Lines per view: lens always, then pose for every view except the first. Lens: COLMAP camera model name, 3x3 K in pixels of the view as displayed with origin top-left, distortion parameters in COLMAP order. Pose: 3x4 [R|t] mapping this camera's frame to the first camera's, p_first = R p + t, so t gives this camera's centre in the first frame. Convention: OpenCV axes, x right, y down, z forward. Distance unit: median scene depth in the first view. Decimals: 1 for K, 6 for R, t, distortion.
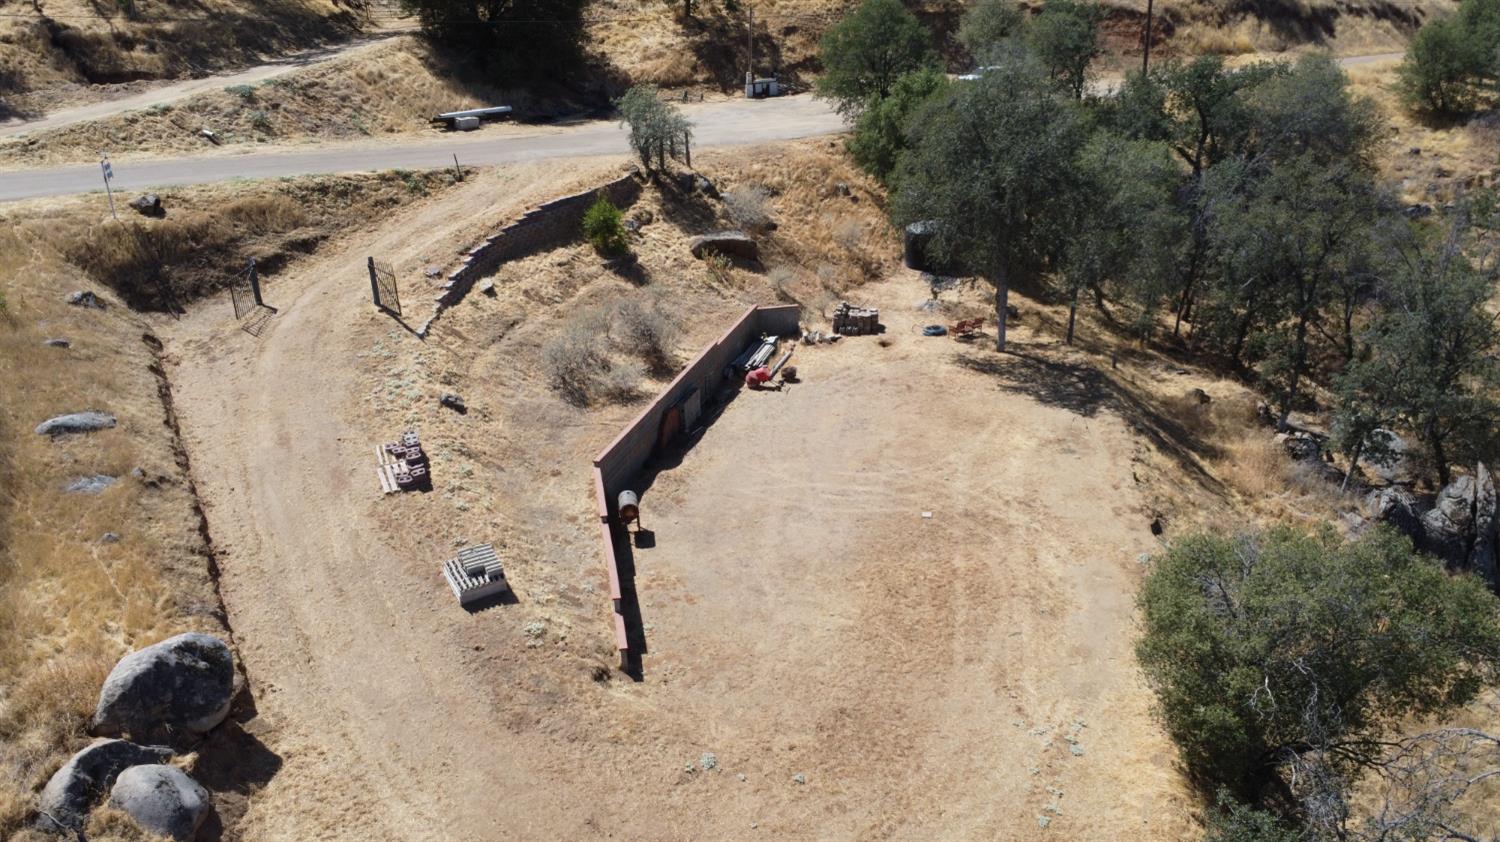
lens RADIAL K [[1133.2, 0, 751.0], [0, 1133.2, 415.0], [0, 0, 1]] dist [0.009541, -0.007516]
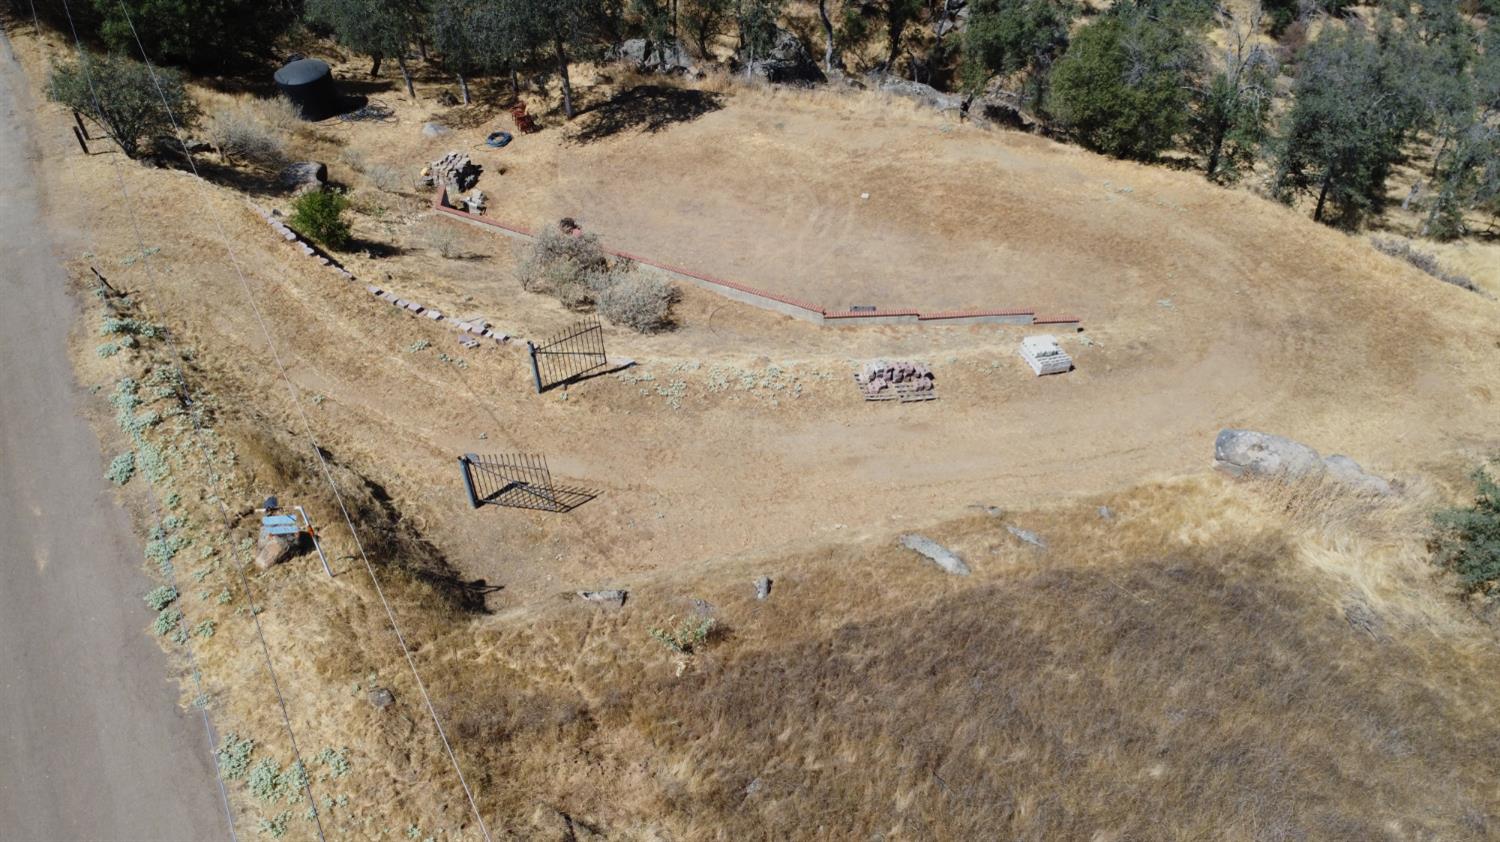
lens RADIAL K [[1133.2, 0, 761.2], [0, 1133.2, 414.0], [0, 0, 1]] dist [0.009541, -0.007516]
pose [[0.142731, -0.655707, 0.741401, -0.754751], [0.410788, 0.720753, 0.558362, -0.386401], [-0.900489, 0.224863, 0.372230, 0.491666]]
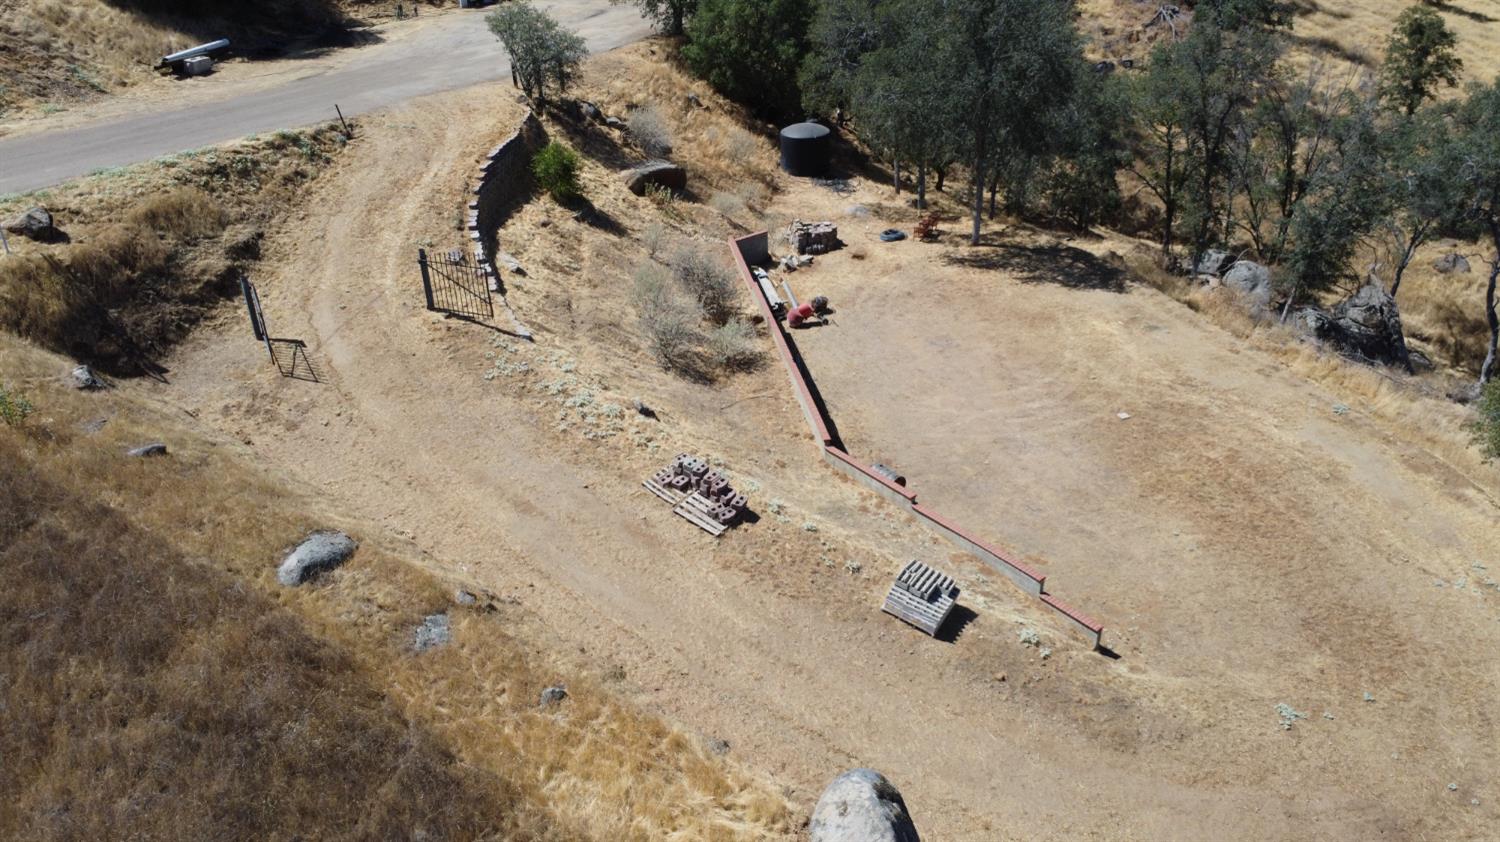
lens RADIAL K [[1133.2, 0, 752.8], [0, 1133.2, 418.6], [0, 0, 1]] dist [0.009541, -0.007516]
pose [[0.883721, -0.221055, 0.412519, -0.398193], [0.184721, 0.974610, 0.126541, -0.070060], [-0.430018, -0.035627, 0.902117, 0.179503]]
